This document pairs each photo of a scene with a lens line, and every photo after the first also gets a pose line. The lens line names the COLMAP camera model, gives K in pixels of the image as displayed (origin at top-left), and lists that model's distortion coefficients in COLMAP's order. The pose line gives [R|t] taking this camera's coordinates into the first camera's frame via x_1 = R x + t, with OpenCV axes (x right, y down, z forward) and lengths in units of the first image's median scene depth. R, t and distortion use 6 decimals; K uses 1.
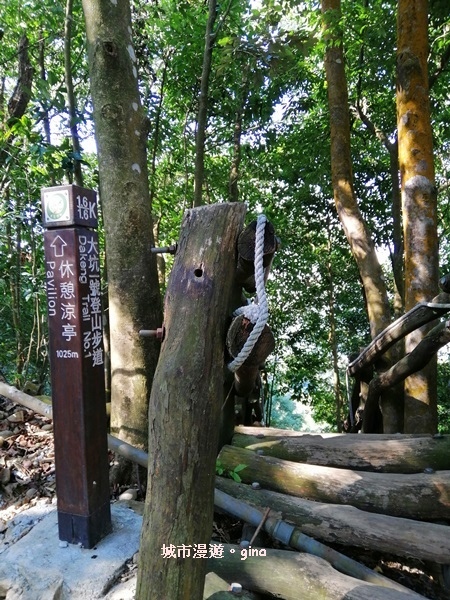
lens RADIAL K [[456.8, 0, 225.8], [0, 456.8, 296.6], [0, 0, 1]] dist [0.014174, -0.004373]
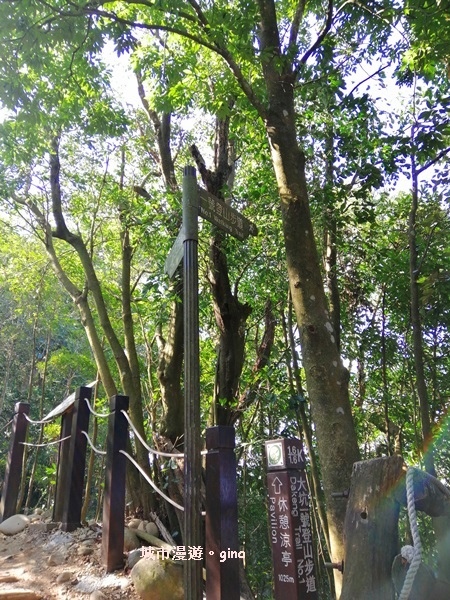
lens RADIAL K [[456.8, 0, 223.4], [0, 456.8, 300.3], [0, 0, 1]] dist [0.014174, -0.004373]
pose [[0.859069, -0.196502, -0.472639, 0.247967], [-0.018319, 0.910981, -0.412042, -0.047491], [0.511533, 0.362630, 0.778995, -0.339011]]
